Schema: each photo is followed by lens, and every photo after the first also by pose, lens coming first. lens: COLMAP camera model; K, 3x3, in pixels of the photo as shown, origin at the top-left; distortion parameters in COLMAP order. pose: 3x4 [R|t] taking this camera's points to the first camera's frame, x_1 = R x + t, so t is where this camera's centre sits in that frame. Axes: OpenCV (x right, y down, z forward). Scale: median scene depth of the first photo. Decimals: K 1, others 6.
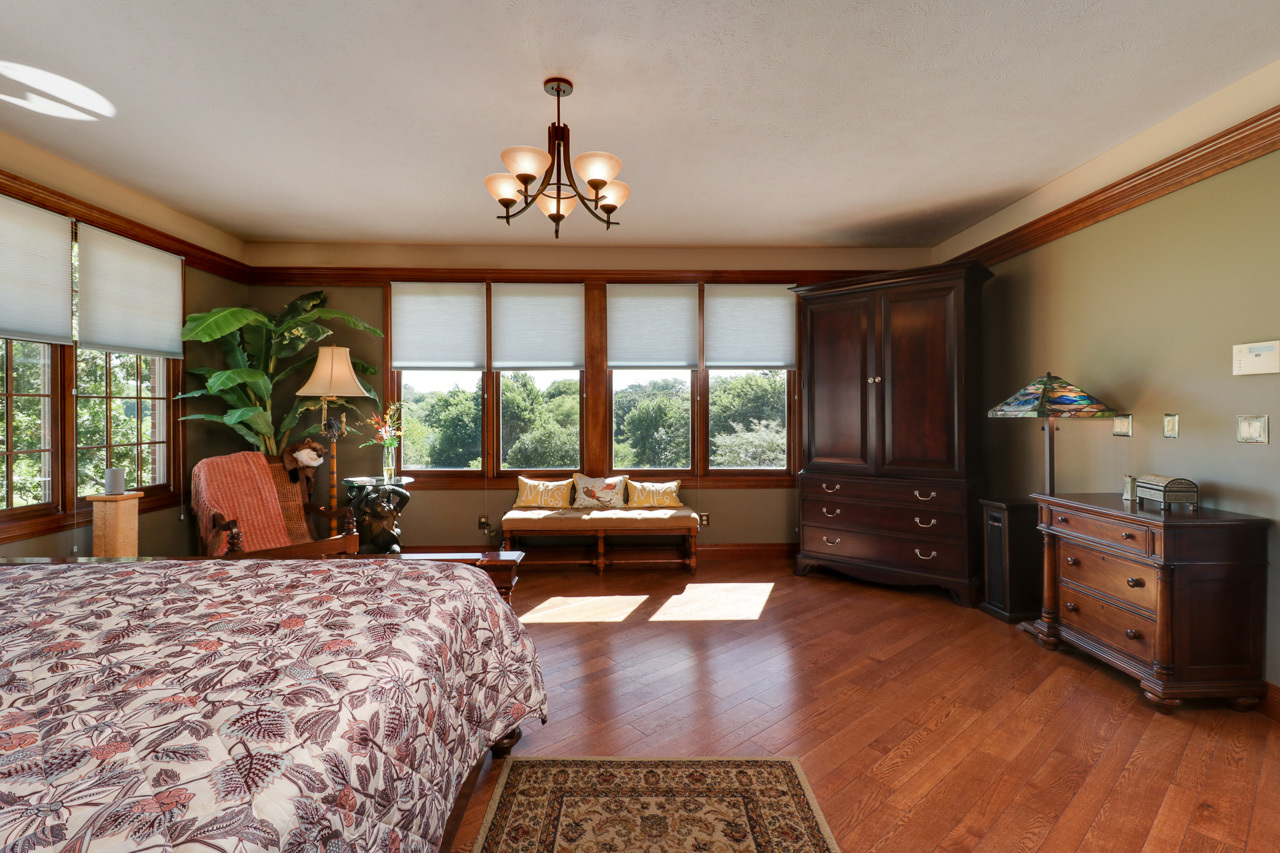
lens RADIAL K [[598.1, 0, 644.3], [0, 598.1, 409.5], [0, 0, 1]] dist [0.016371, -0.007236]
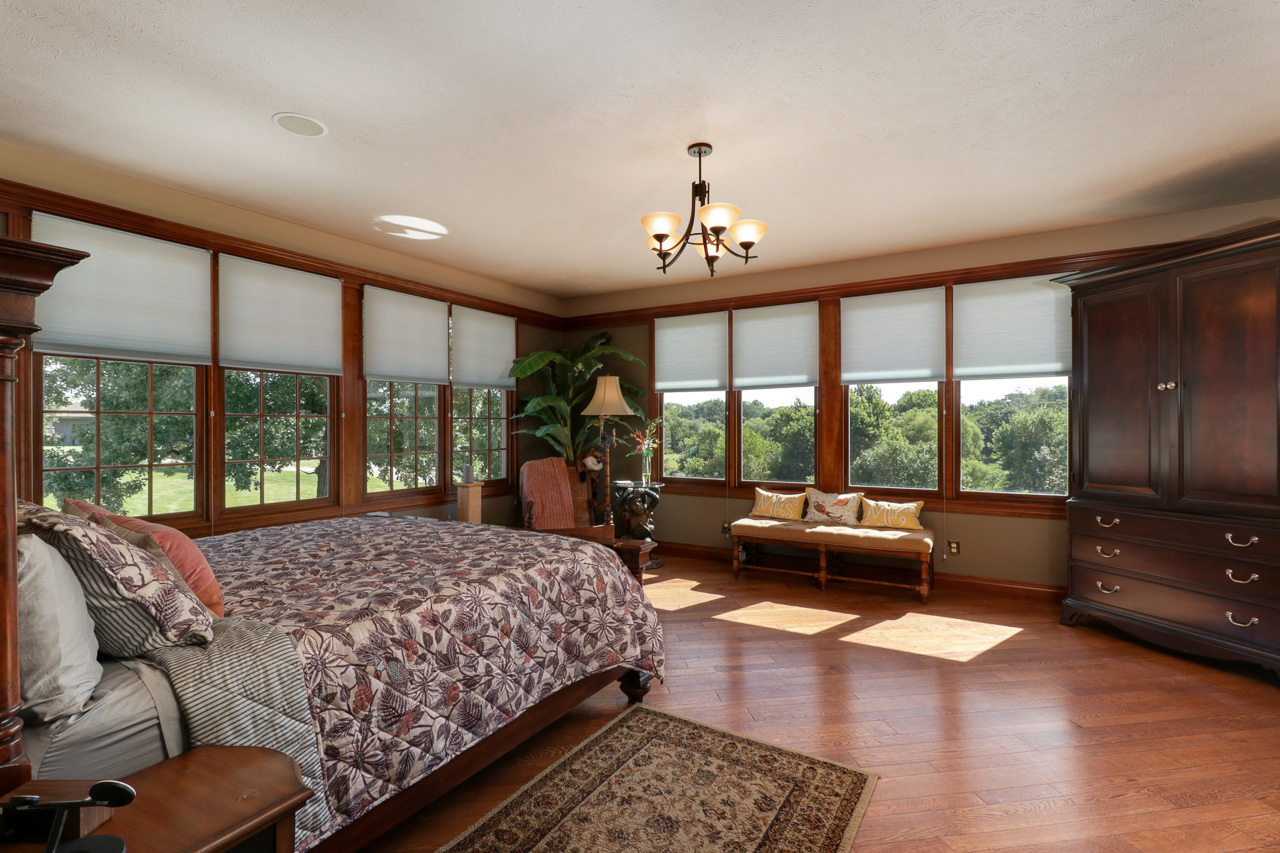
lens RADIAL K [[598.1, 0, 630.7], [0, 598.1, 421.7], [0, 0, 1]] dist [0.016371, -0.007236]
pose [[0.841129, -0.005589, -0.540806, 0.215787], [0.003042, 0.999980, -0.005603, -0.001286], [0.540826, 0.003067, 0.841129, -0.030398]]
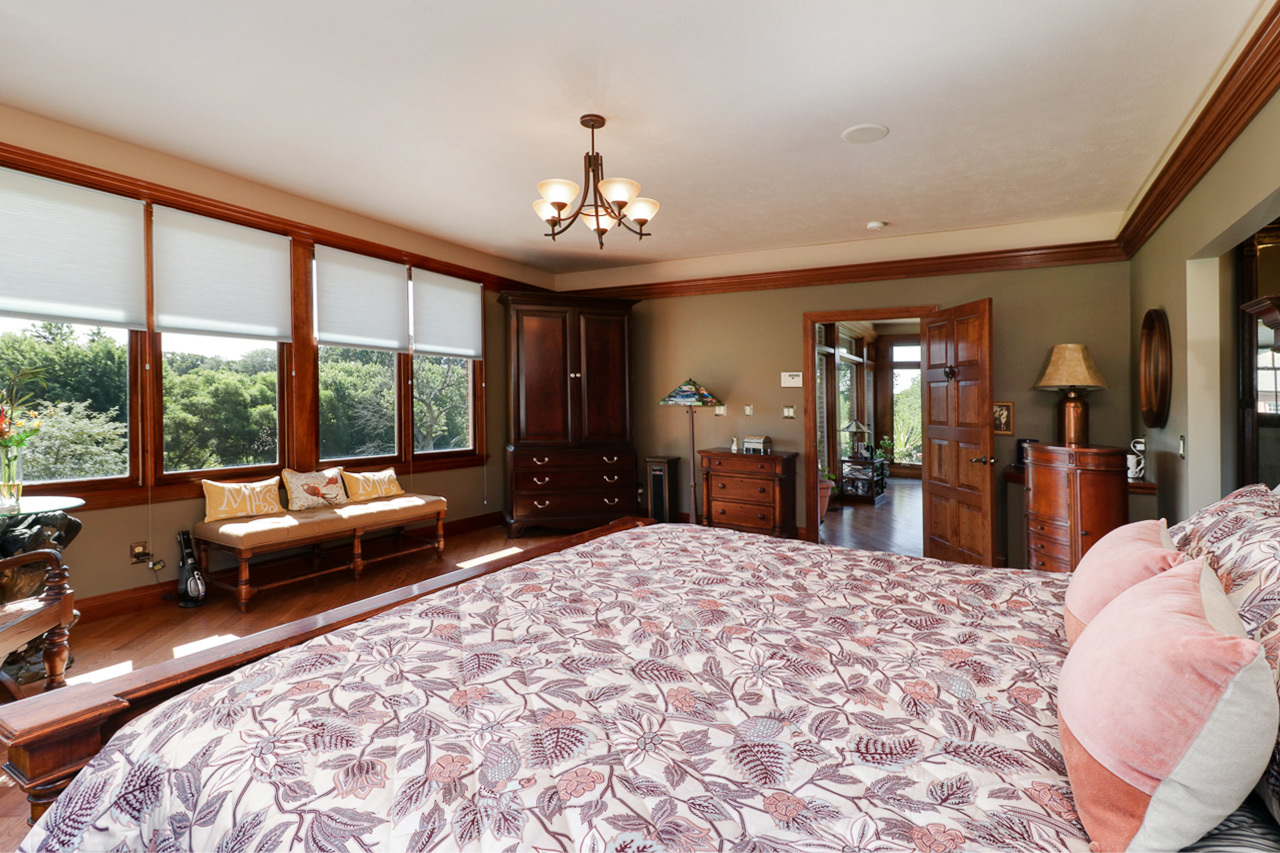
lens RADIAL K [[598.1, 0, 623.8], [0, 598.1, 394.8], [0, 0, 1]] dist [0.016371, -0.007236]
pose [[0.534649, 0.021073, 0.844811, -0.654292], [-0.023104, 0.999680, -0.010314, 0.004037], [-0.844758, -0.014004, 0.534965, 0.204734]]
